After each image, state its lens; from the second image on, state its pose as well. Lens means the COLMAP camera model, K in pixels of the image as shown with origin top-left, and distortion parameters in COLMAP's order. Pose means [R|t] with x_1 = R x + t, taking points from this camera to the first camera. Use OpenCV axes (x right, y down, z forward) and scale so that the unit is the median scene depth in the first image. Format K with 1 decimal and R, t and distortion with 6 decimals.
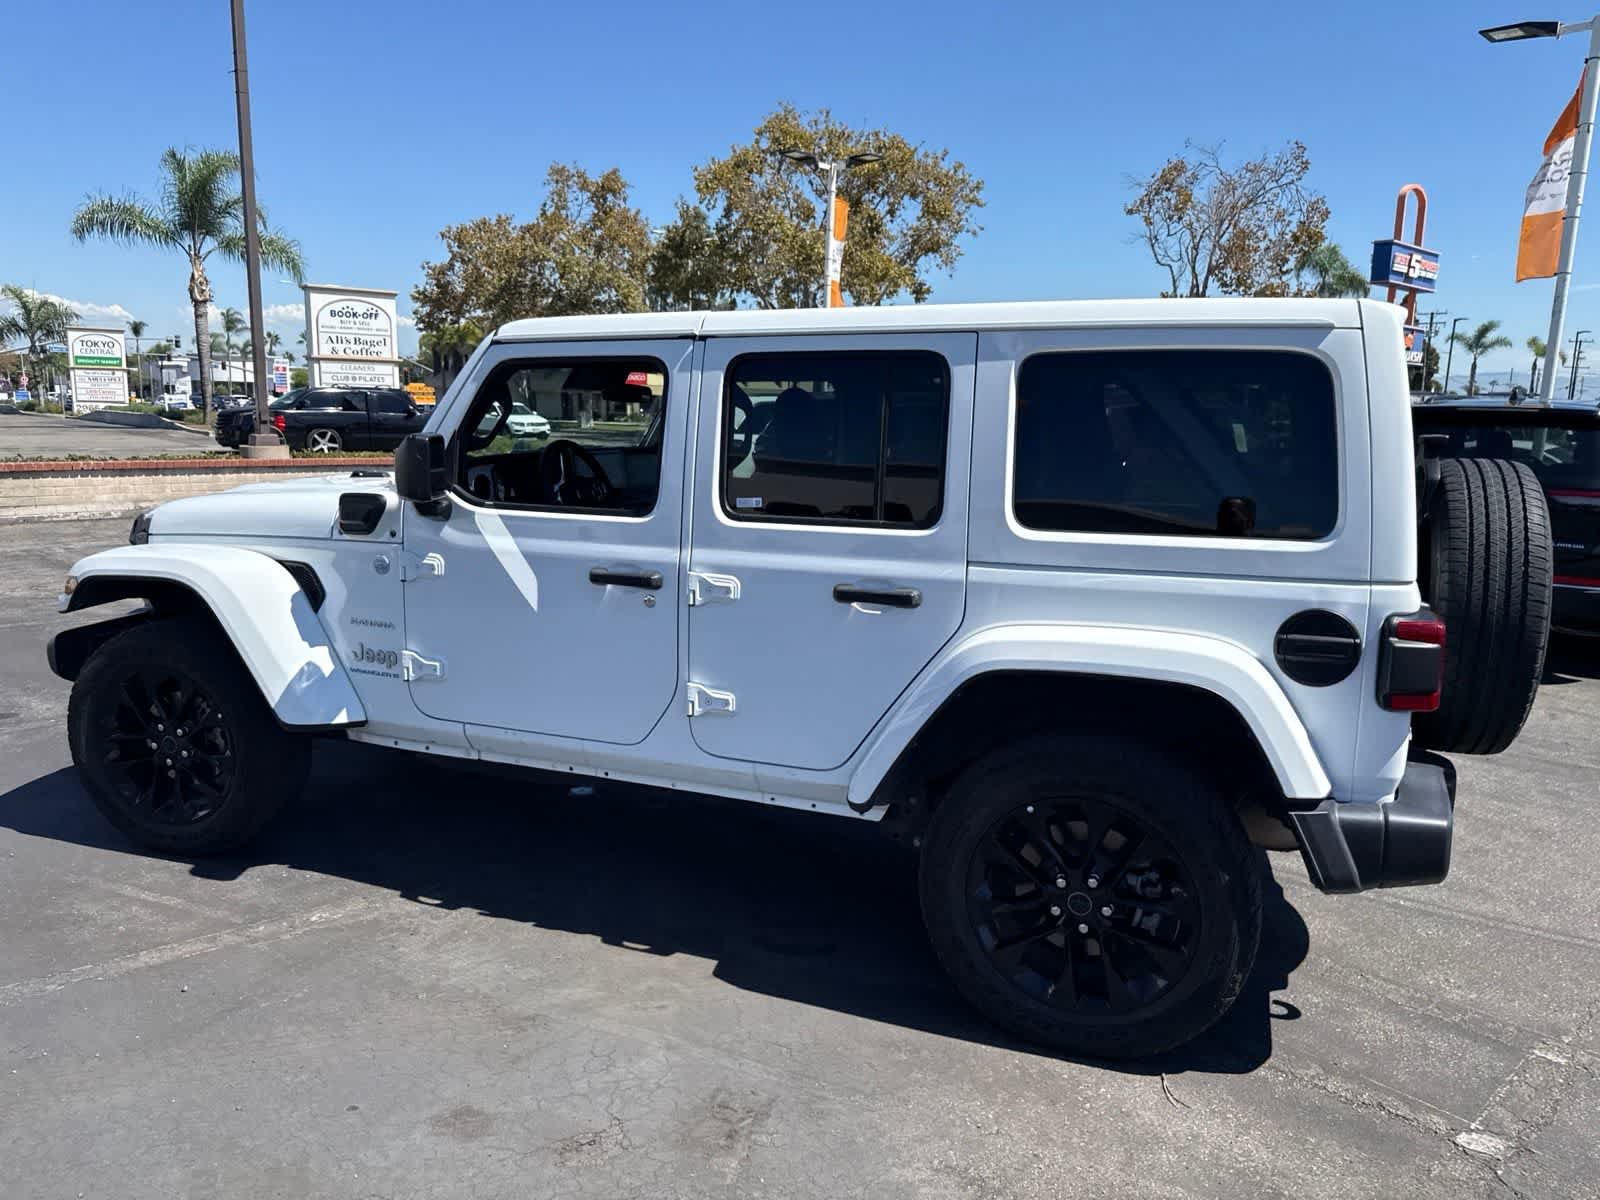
lens RADIAL K [[1134.6, 0, 797.8], [0, 1134.6, 607.6], [0, 0, 1]] dist [0.021309, -0.027545]
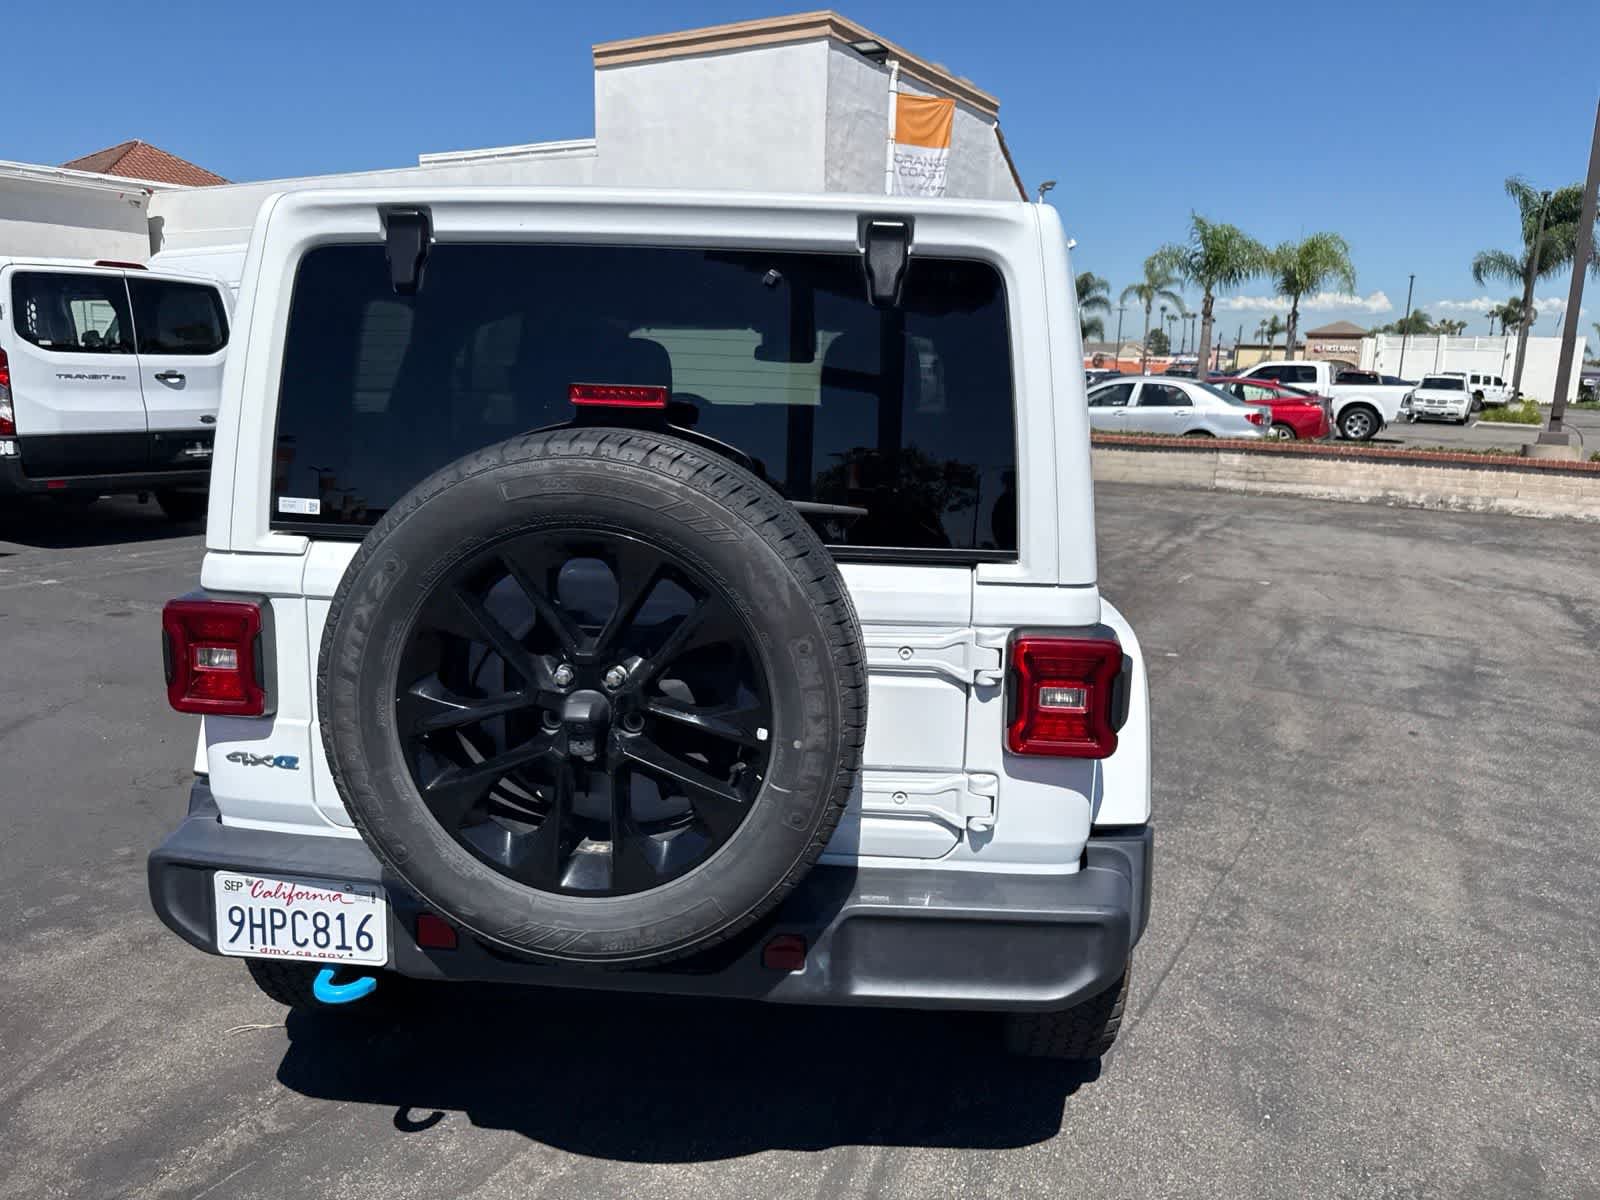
lens RADIAL K [[1134.6, 0, 809.0], [0, 1134.6, 591.1], [0, 0, 1]] dist [0.021309, -0.027545]
pose [[0.282193, 0.176370, -0.943006, 0.993079], [-0.192462, 0.973380, 0.124457, -0.122196], [0.939854, 0.146372, 0.308625, 0.813678]]
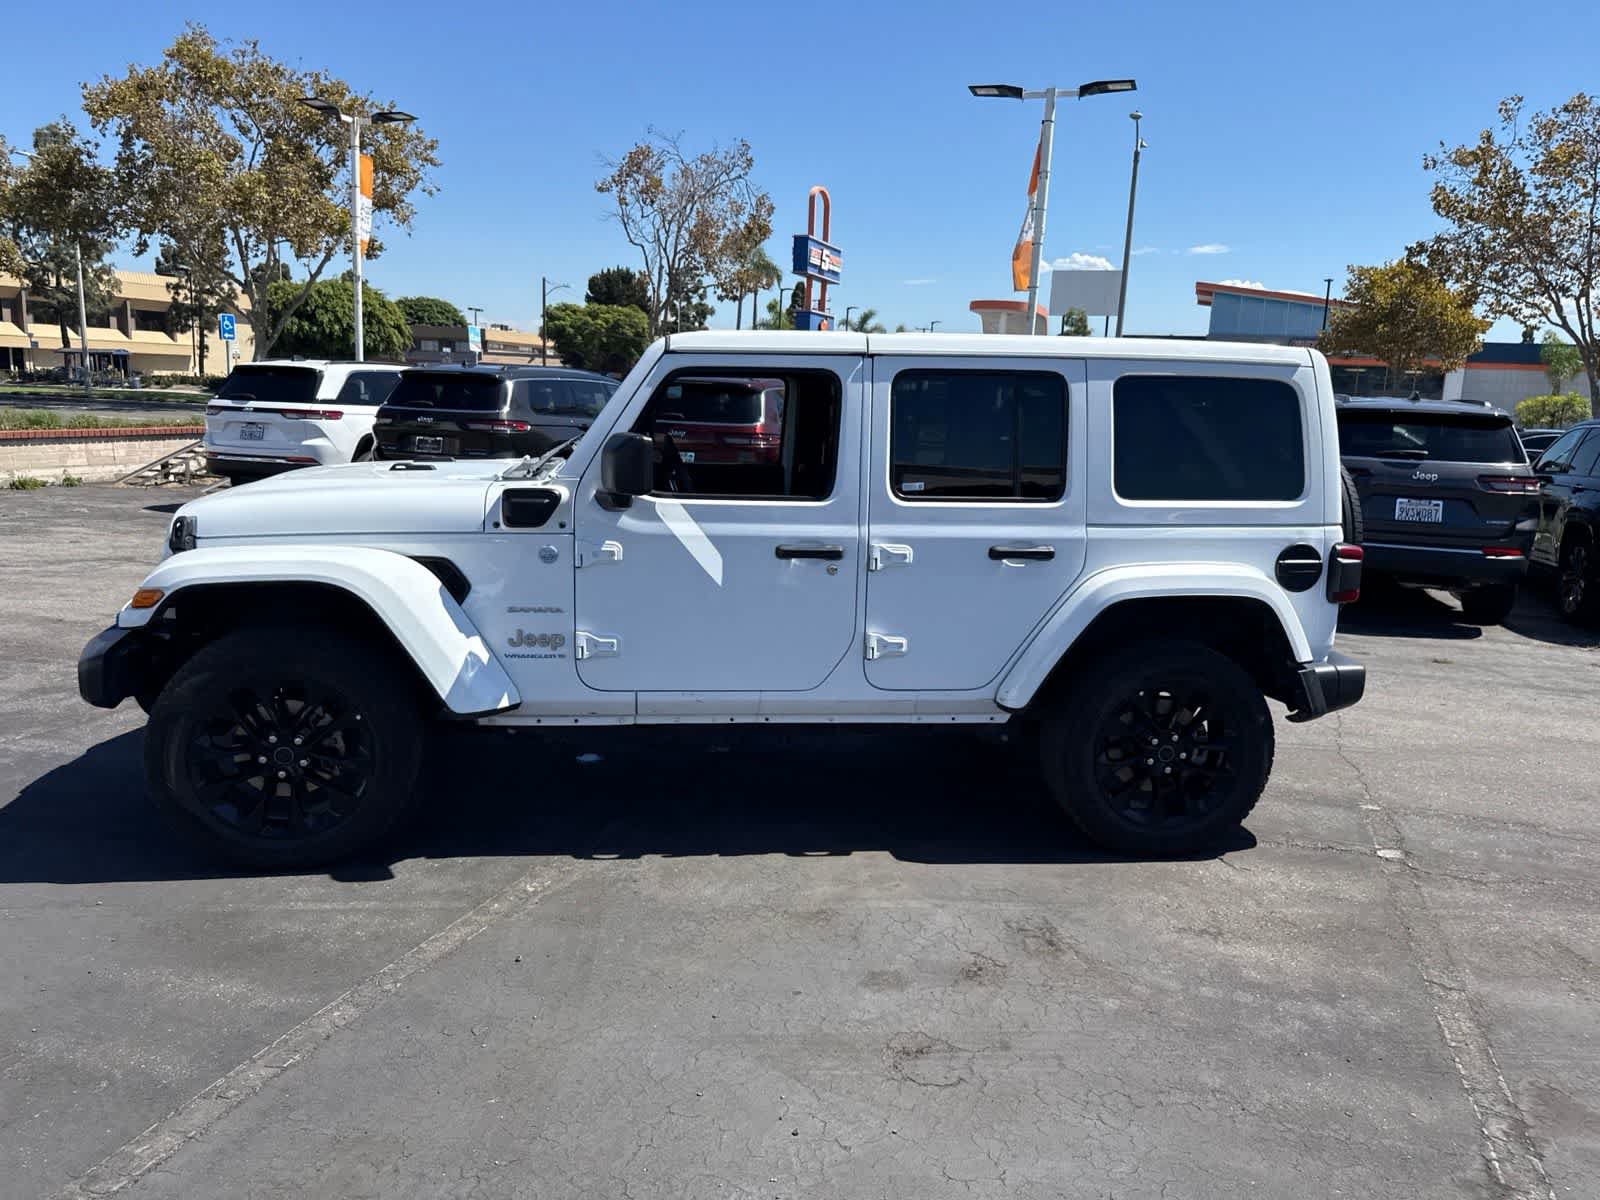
lens RADIAL K [[1134.6, 0, 805.3], [0, 1134.6, 599.6], [0, 0, 1]] dist [0.021309, -0.027545]
pose [[0.877837, -0.076641, 0.472787, -0.649193], [0.066033, 0.997054, 0.039023, -0.020258], [-0.474385, -0.003036, 0.880312, -0.054113]]
